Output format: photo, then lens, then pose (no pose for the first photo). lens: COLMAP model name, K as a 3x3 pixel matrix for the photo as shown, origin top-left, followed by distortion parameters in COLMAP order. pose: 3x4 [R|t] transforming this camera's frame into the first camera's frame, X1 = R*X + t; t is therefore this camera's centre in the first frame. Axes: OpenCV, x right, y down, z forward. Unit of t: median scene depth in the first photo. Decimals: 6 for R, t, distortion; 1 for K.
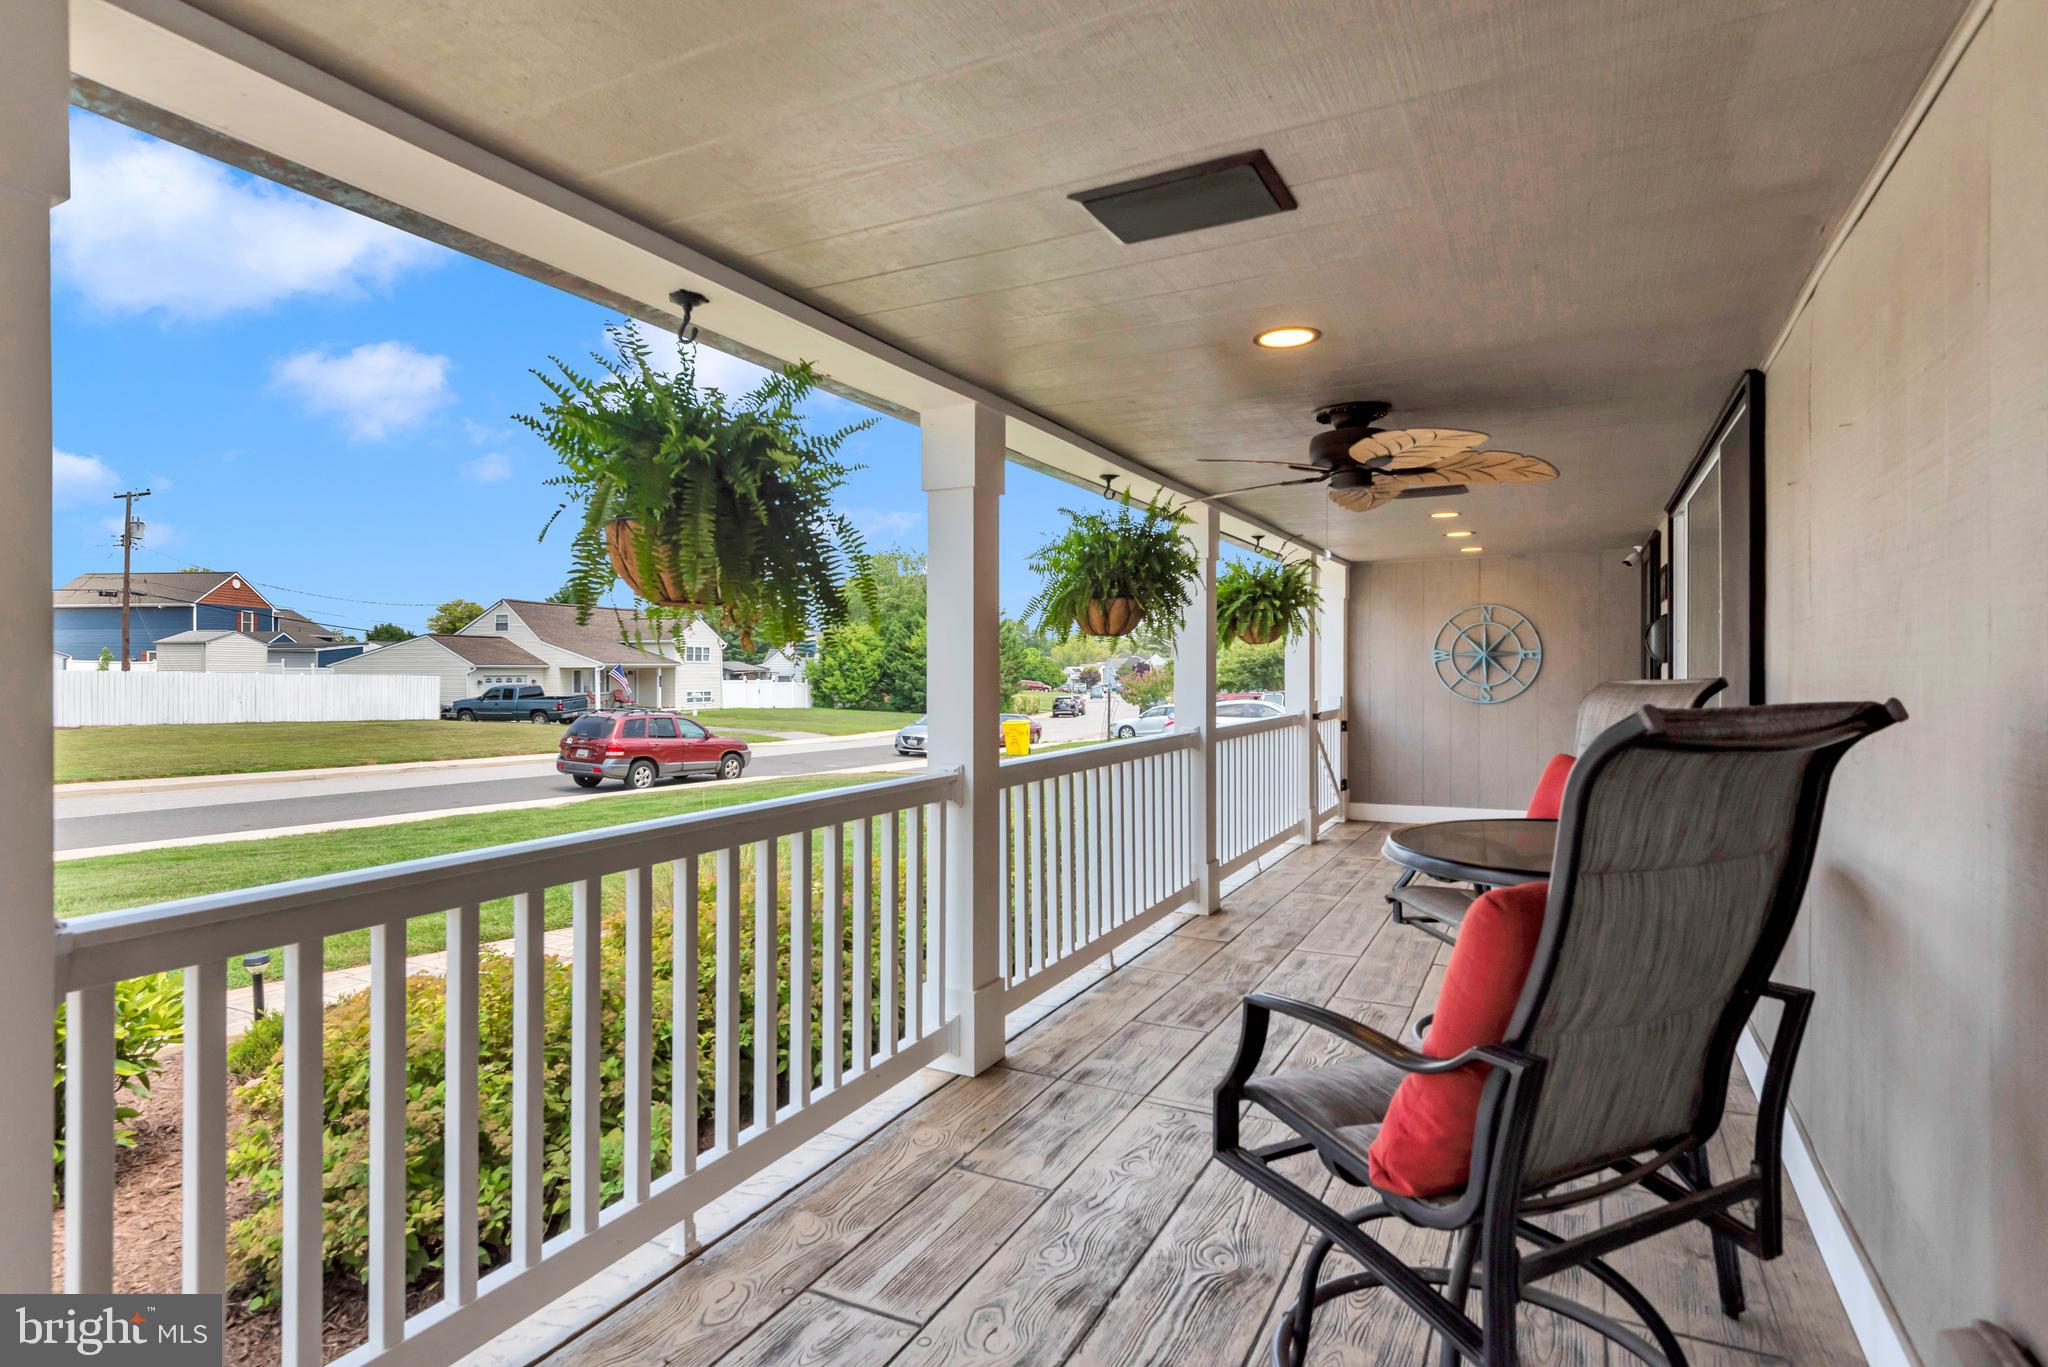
lens RADIAL K [[1059.0, 0, 1024.0], [0, 1059.0, 683.5], [0, 0, 1]] dist [0.036228, -0.000335]
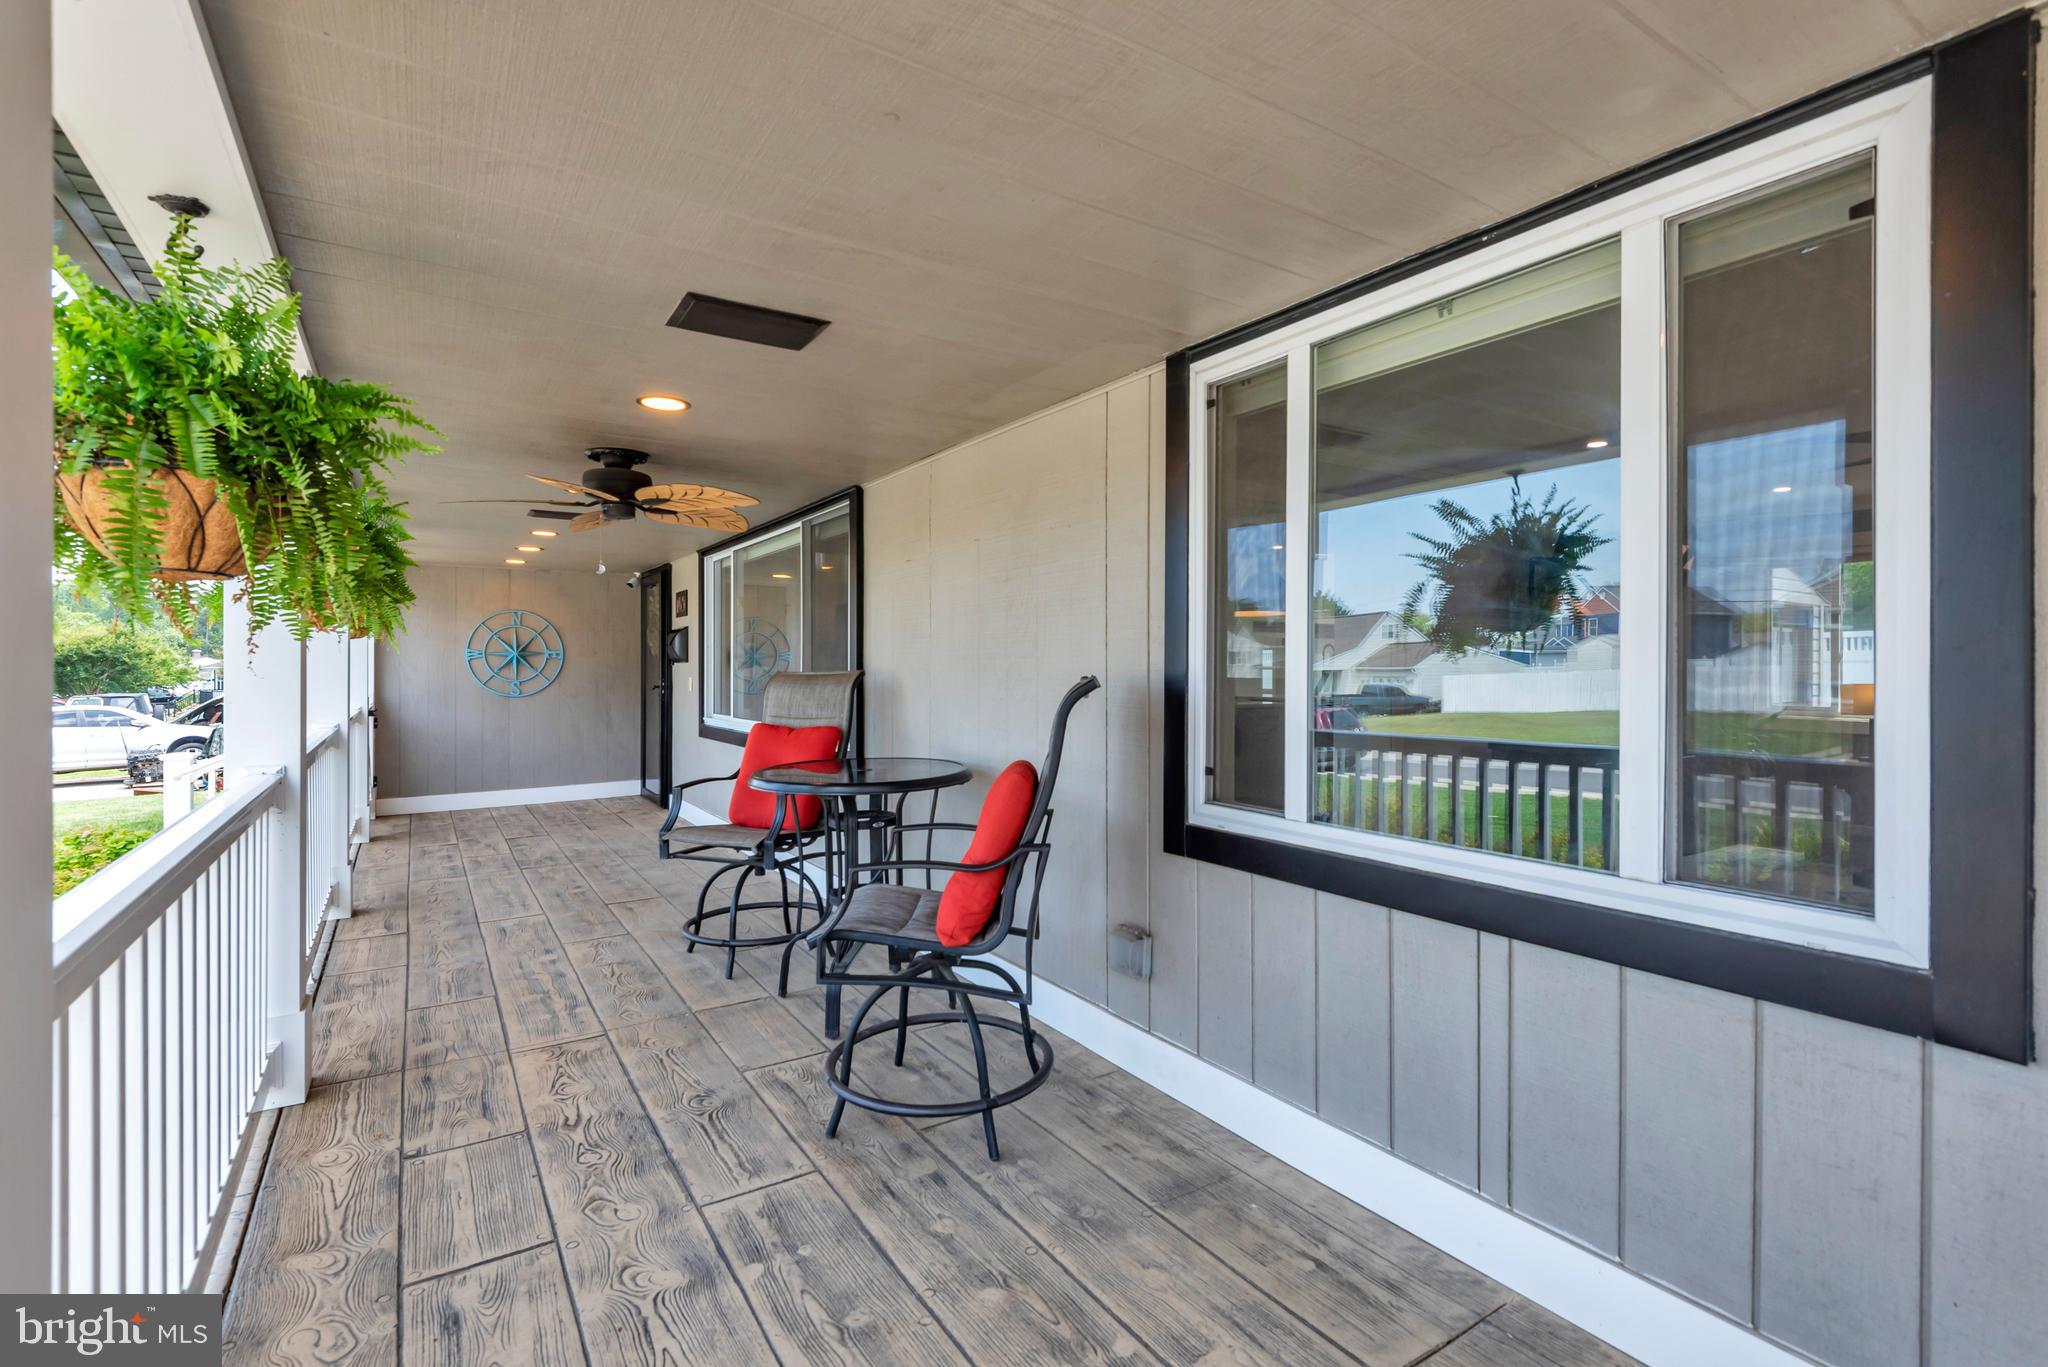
lens RADIAL K [[954.0, 0, 1024.0], [0, 954.0, 683.5], [0, 0, 1]] dist [0.000801, -0.000037]
pose [[0.499210, -0.013278, 0.866379, -0.431955], [0.012165, 0.999891, 0.008315, 0.006012], [-0.866396, 0.006389, 0.499318, 0.039495]]
